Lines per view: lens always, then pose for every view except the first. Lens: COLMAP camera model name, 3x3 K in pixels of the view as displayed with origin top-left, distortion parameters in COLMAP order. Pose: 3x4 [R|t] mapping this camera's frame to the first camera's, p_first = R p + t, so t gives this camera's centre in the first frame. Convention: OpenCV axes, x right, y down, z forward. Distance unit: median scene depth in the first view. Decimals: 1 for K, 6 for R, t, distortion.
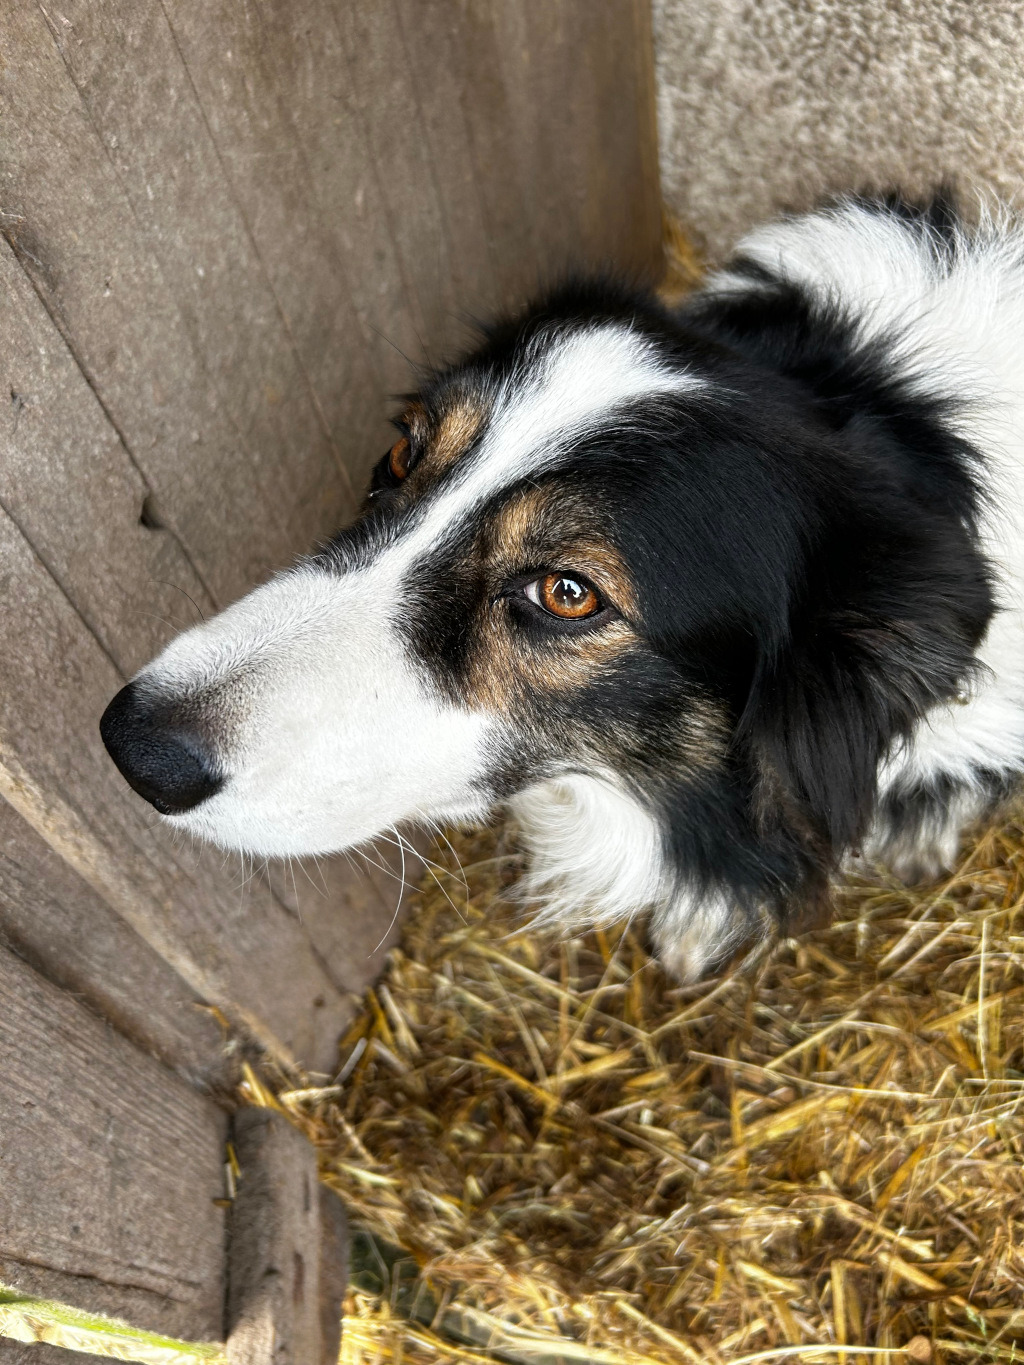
lens RADIAL K [[1039.9, 0, 510.7], [0, 1039.9, 681.1], [0, 0, 1]] dist [0.004809, -0.009470]
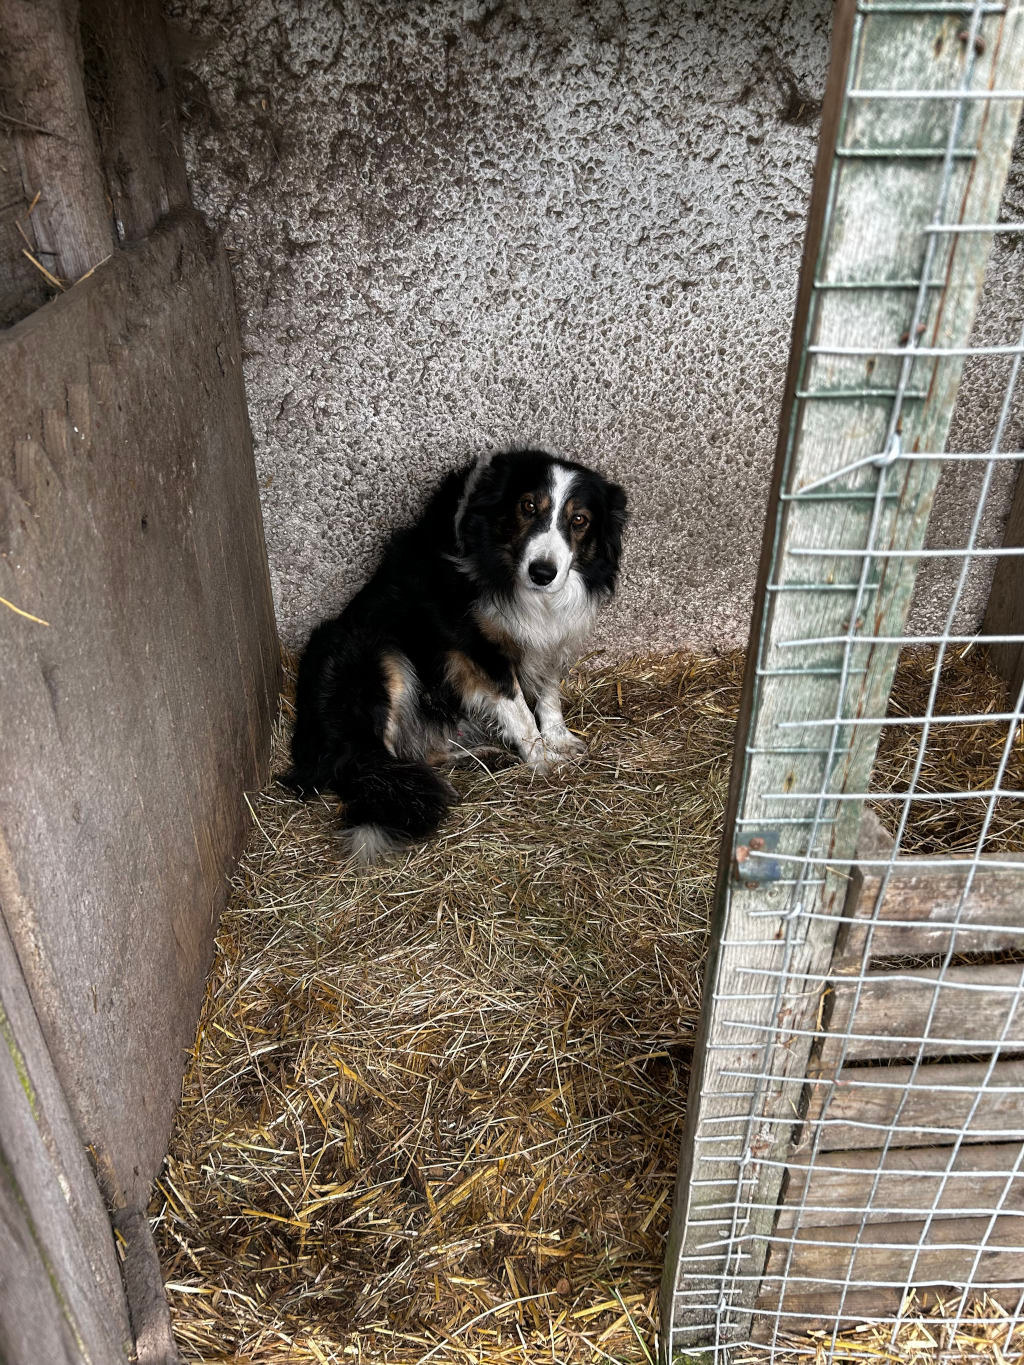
lens RADIAL K [[1039.9, 0, 511.7], [0, 1039.9, 680.9], [0, 0, 1]] dist [0.004809, -0.009470]
pose [[0.915939, -0.042366, 0.399076, -0.248111], [0.187521, 0.924360, -0.332257, 0.255071], [-0.354813, 0.379162, 0.854602, -0.621802]]
